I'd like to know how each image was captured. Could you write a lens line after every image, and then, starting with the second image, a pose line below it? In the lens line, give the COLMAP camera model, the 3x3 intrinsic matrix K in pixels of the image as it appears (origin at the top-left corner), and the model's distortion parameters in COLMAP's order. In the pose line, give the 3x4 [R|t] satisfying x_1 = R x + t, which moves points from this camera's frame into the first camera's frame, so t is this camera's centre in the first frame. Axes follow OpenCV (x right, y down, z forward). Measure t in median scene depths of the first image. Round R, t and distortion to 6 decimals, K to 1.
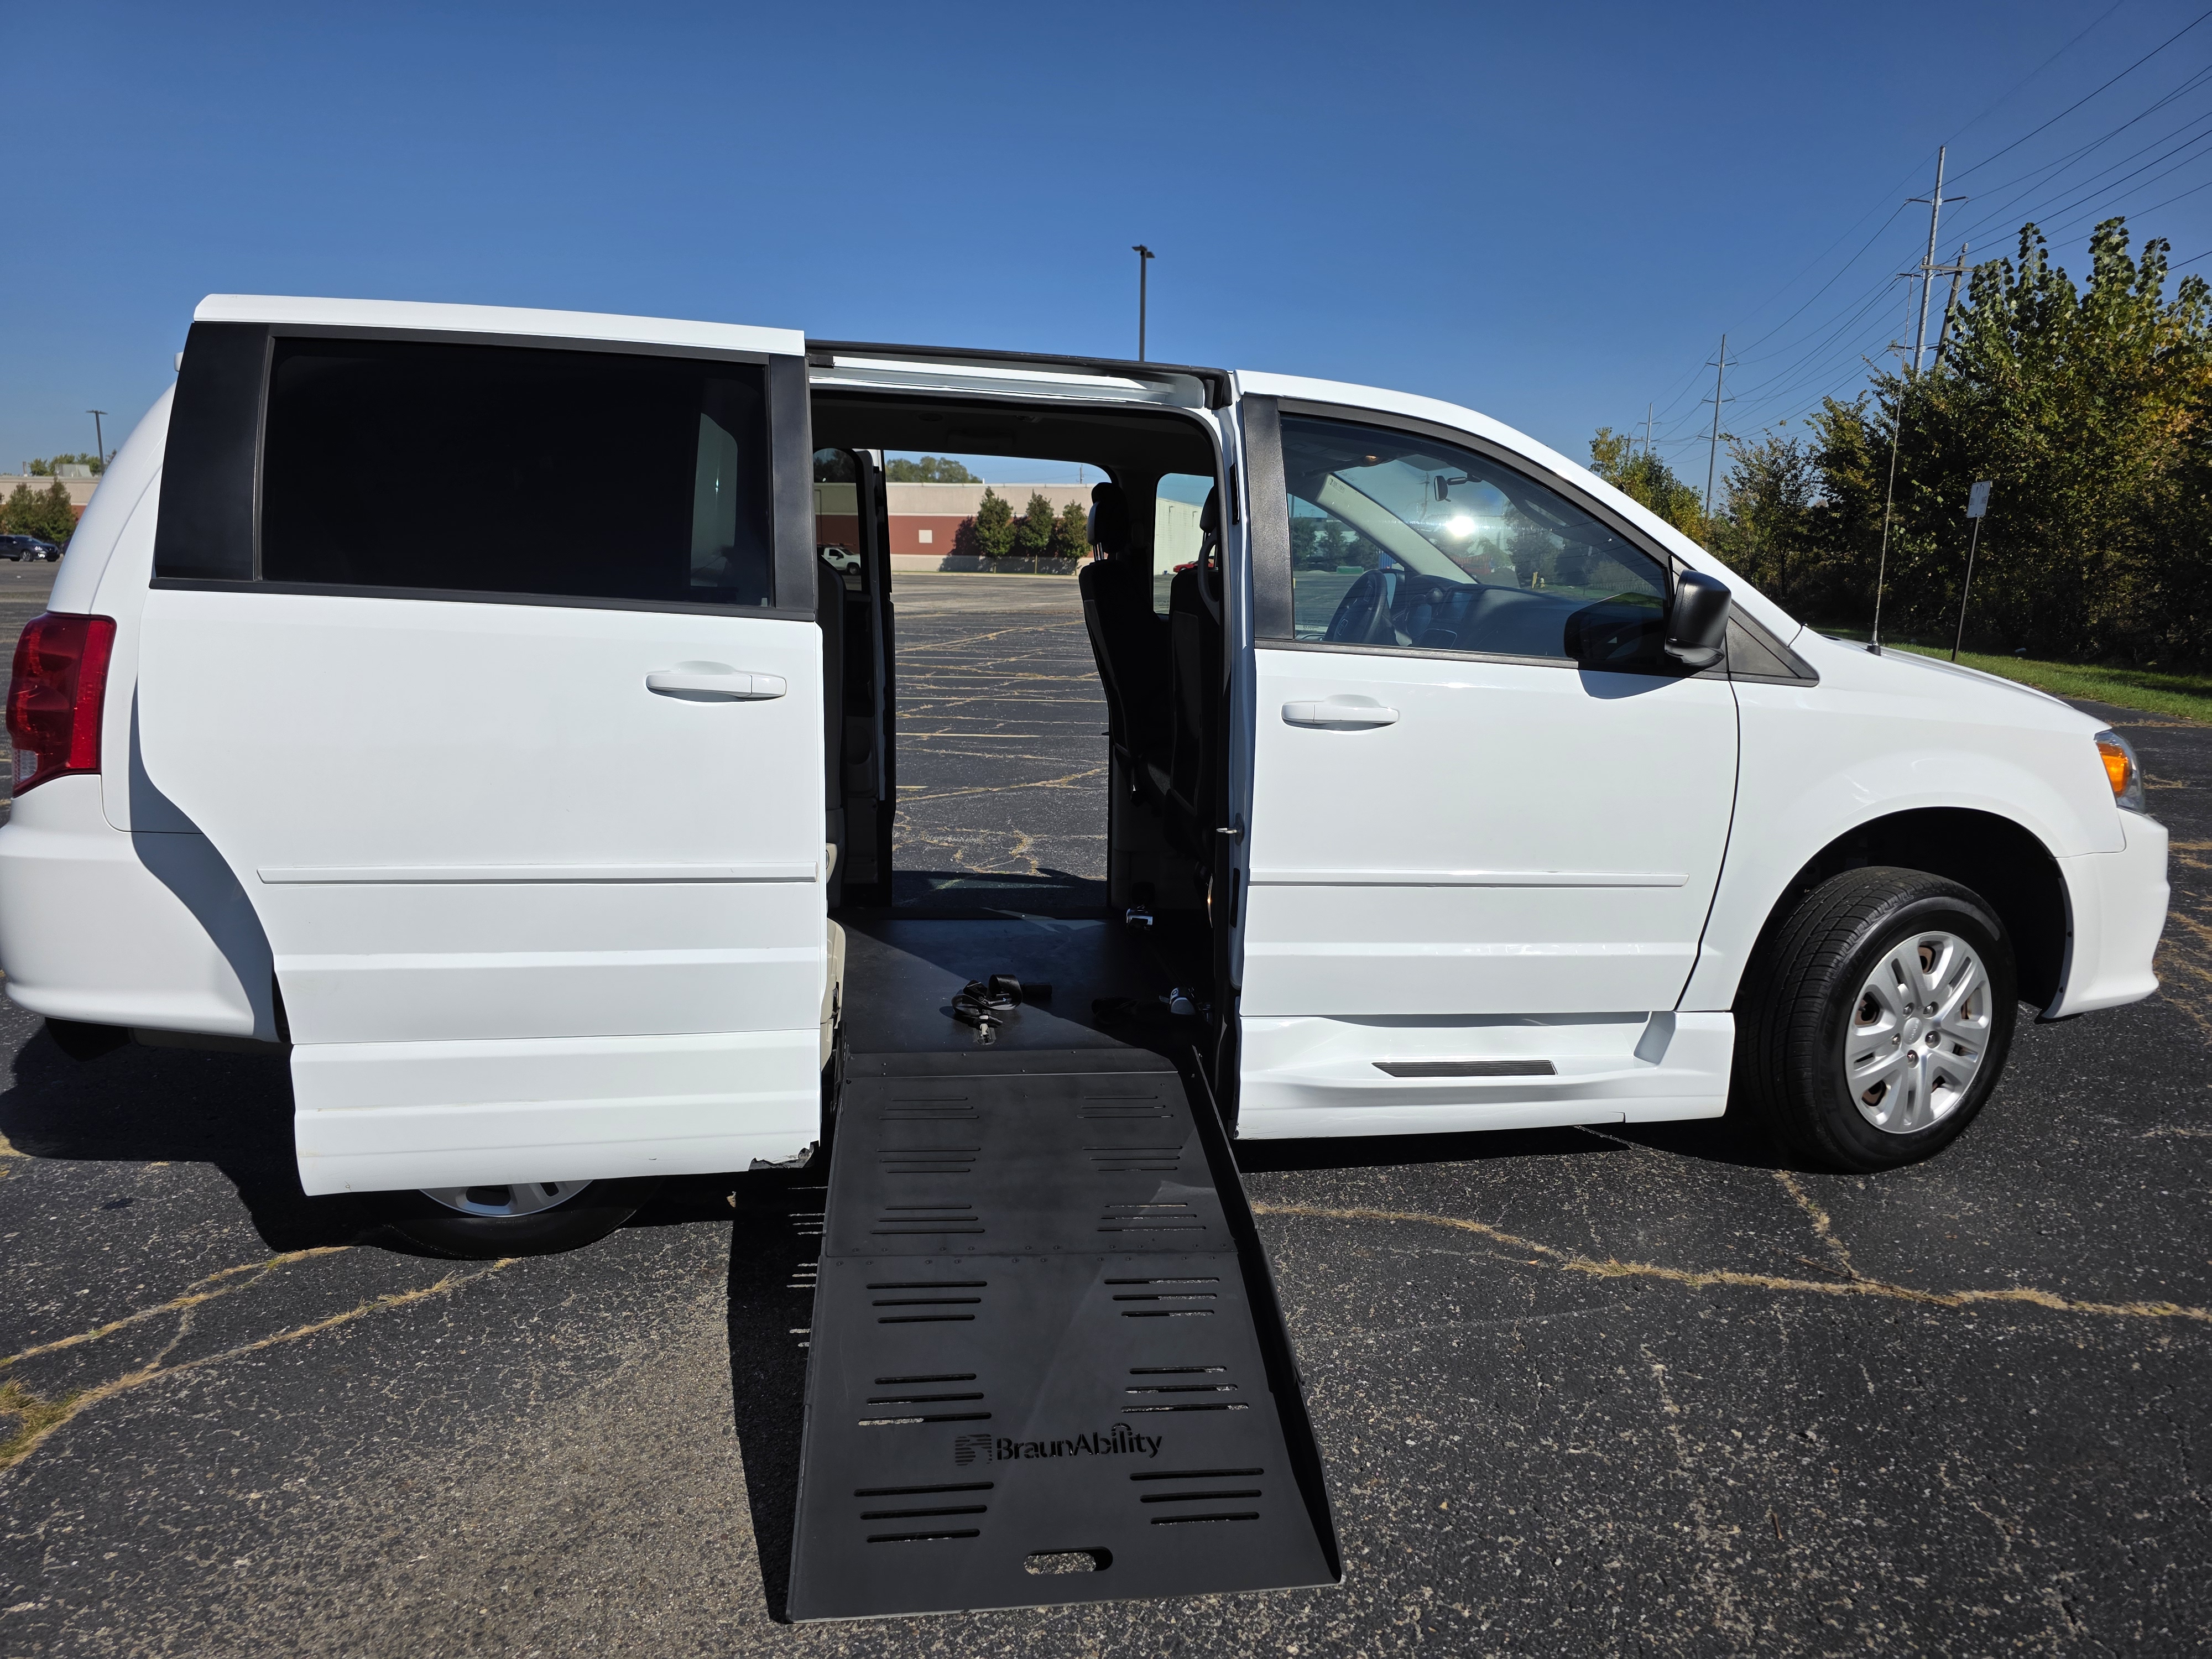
lens RADIAL K [[1491.8, 0, 1113.5], [0, 1491.8, 821.8], [0, 0, 1]] dist [0.051975, -0.037245]
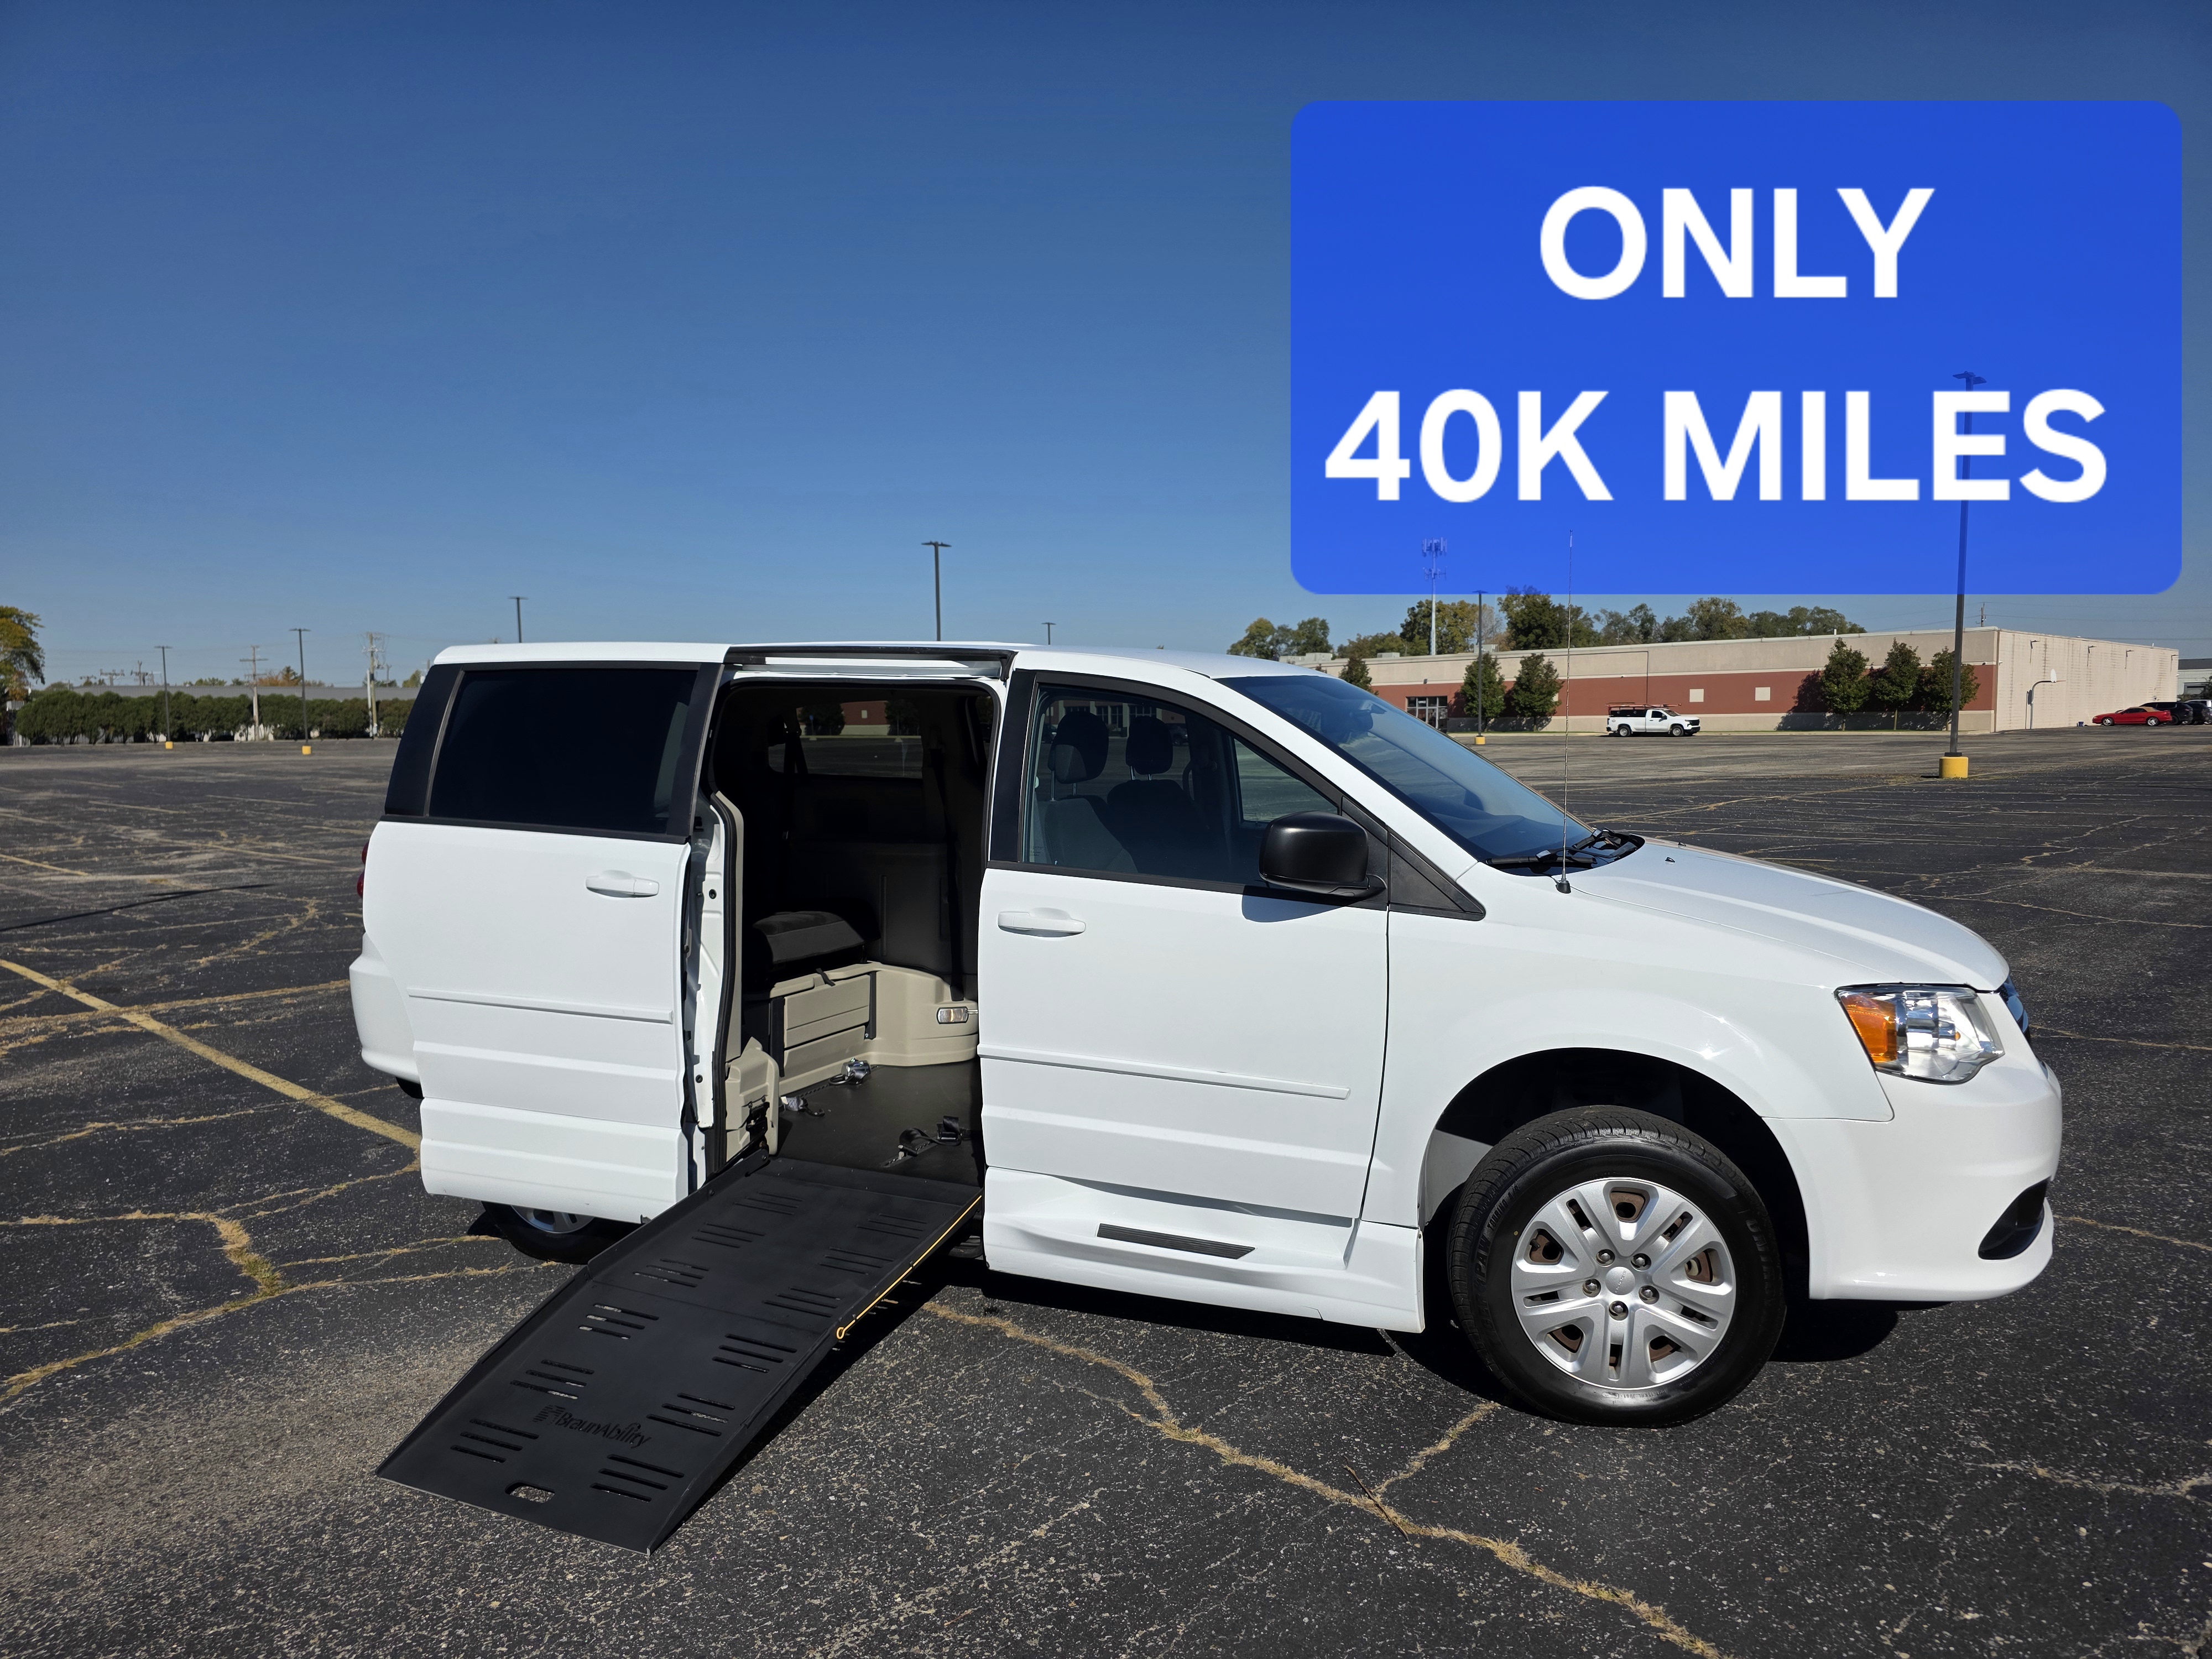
lens RADIAL K [[1491.8, 0, 1104.7], [0, 1491.8, 850.1], [0, 0, 1]] dist [0.051975, -0.037245]
pose [[0.846812, 0.022213, -0.531428, 0.800677], [-0.068818, 0.995305, -0.068058, -0.050250], [0.527421, 0.094204, 0.844365, -0.011627]]
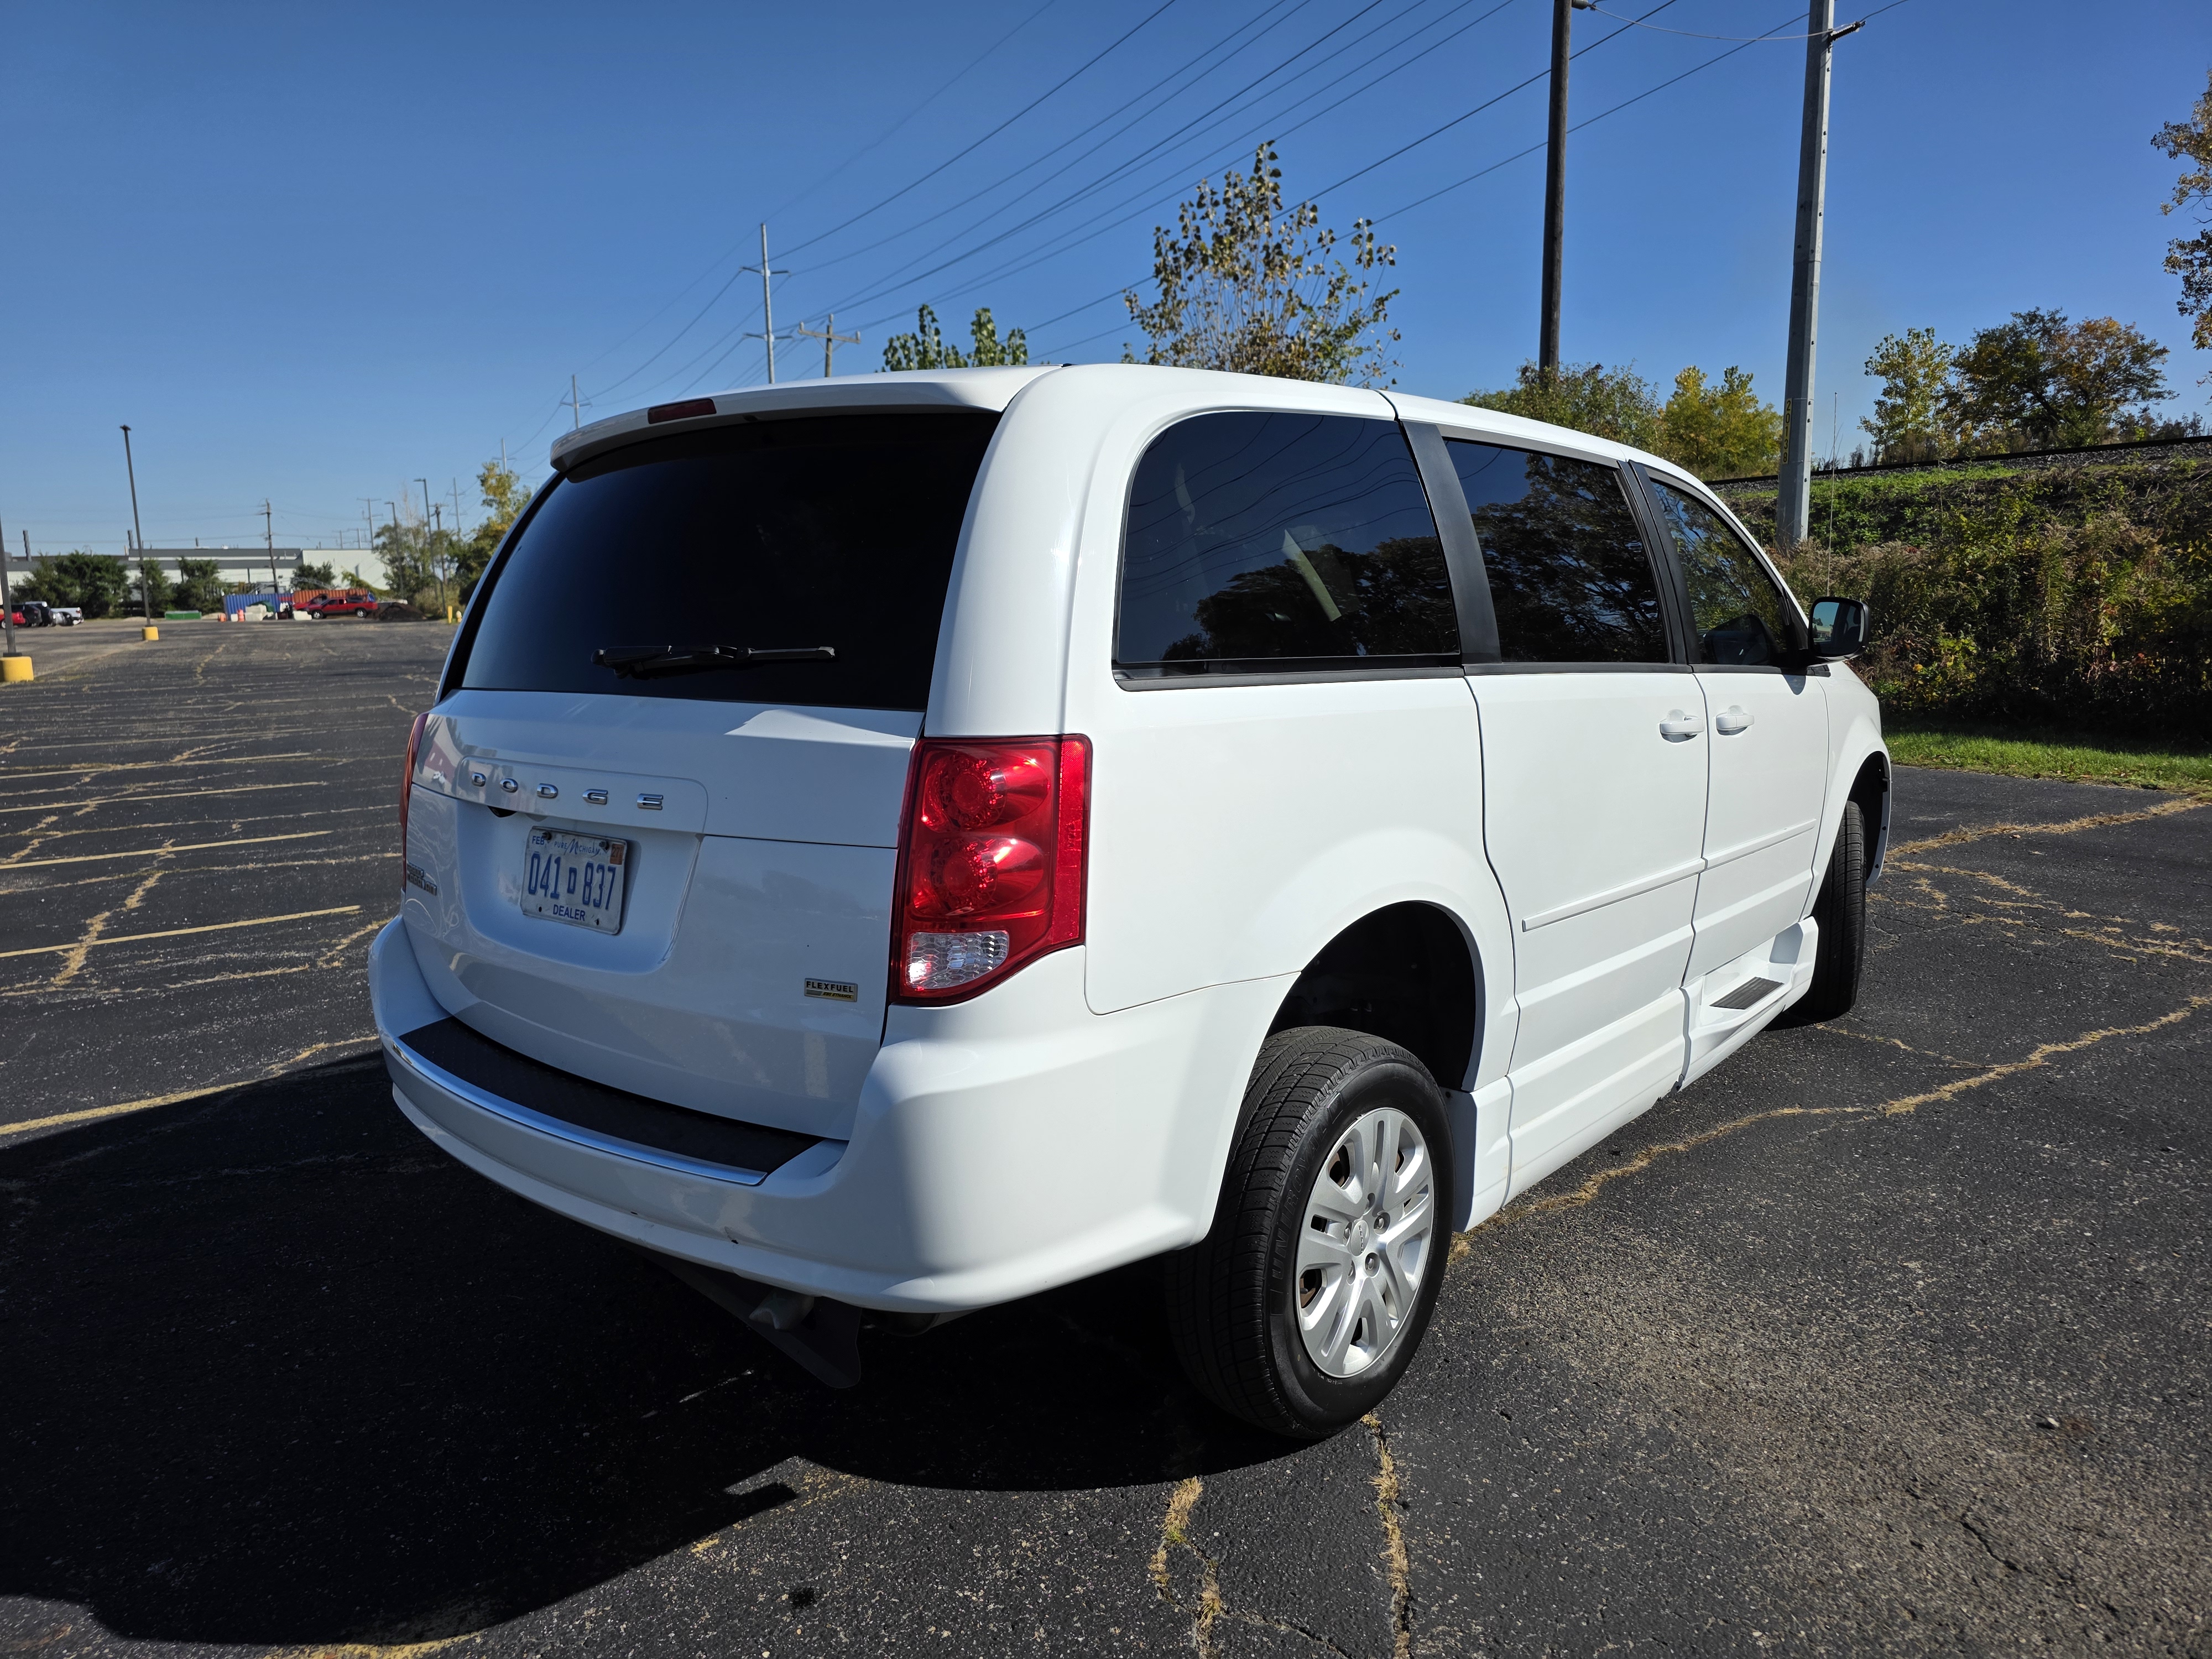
lens RADIAL K [[1491.8, 0, 1115.0], [0, 1491.8, 827.1], [0, 0, 1]] dist [0.051975, -0.037245]
pose [[0.745705, -0.134585, 0.652542, -0.982177], [0.147199, 0.988464, 0.035653, -0.098379], [-0.649813, 0.069467, 0.756913, 0.381869]]
